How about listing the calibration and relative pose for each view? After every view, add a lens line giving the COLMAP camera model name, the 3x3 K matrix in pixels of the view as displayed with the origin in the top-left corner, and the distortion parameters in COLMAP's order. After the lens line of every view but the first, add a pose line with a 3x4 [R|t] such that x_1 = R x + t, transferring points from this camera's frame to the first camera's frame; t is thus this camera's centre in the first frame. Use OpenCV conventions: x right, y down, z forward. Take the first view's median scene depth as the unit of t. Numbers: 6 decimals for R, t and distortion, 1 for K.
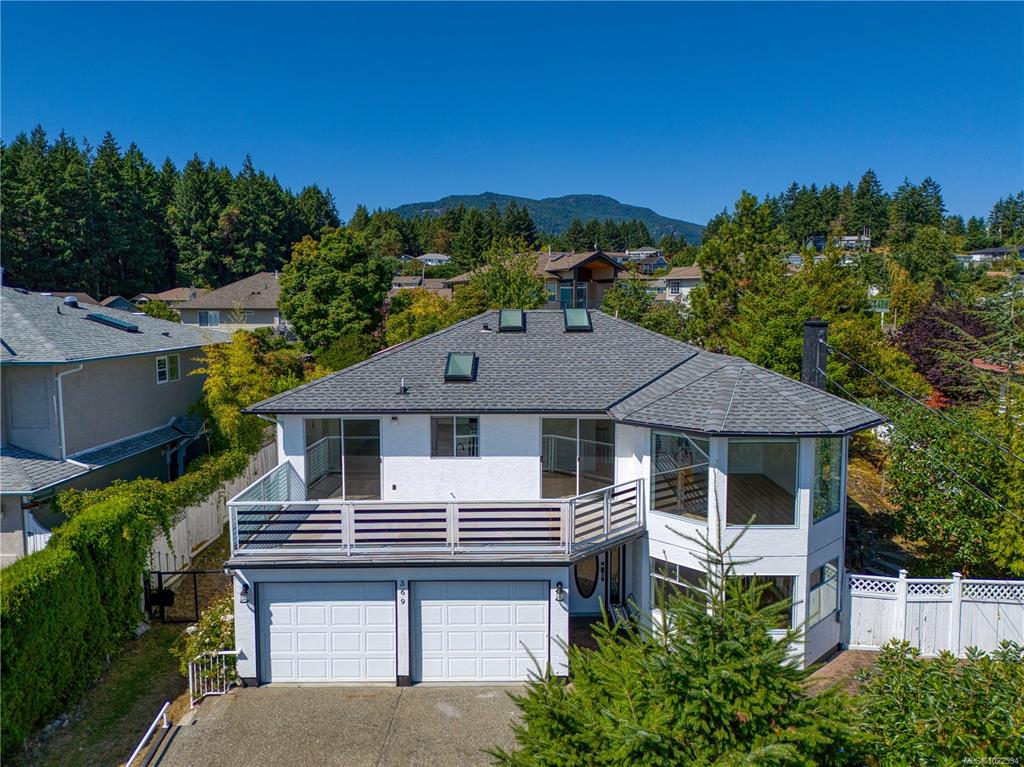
lens RADIAL K [[745.5, 0, 515.8], [0, 745.5, 385.6], [0, 0, 1]] dist [0.080642, -0.069866]
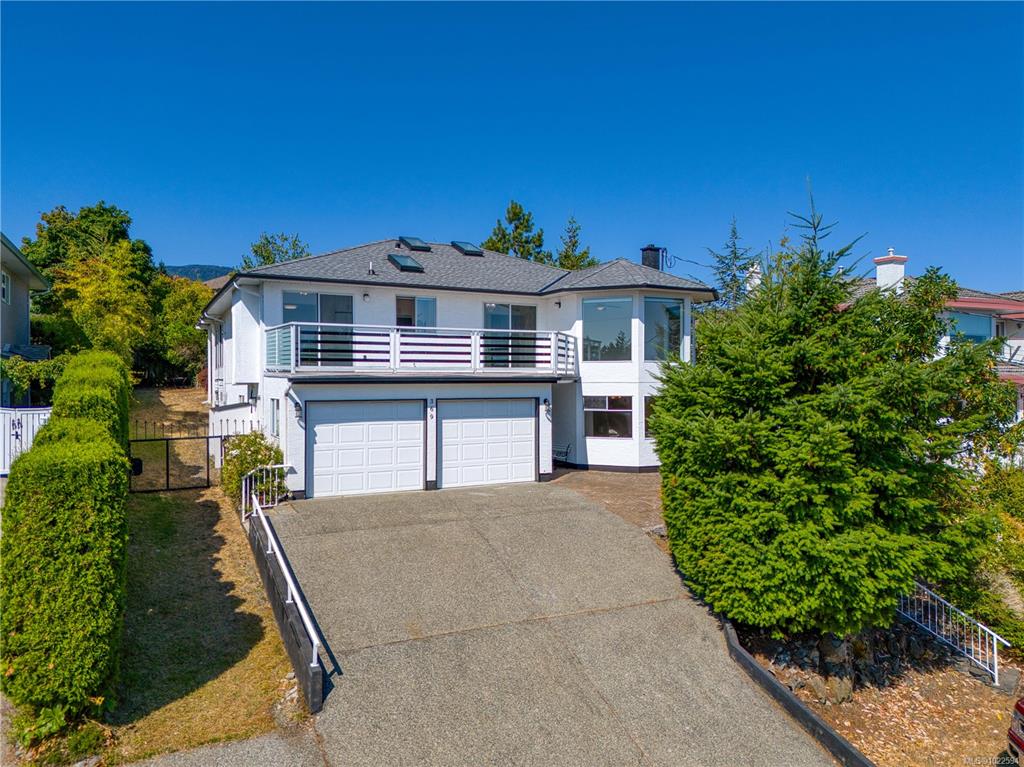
lens RADIAL K [[747.2, 0, 514.3], [0, 747.2, 385.2], [0, 0, 1]] dist [0.097546, -0.091359]
pose [[0.889854, 0.000626, 0.456244, -0.213487], [0.047589, 0.994417, -0.094180, 0.131504], [-0.453756, 0.105519, 0.884857, -0.044720]]
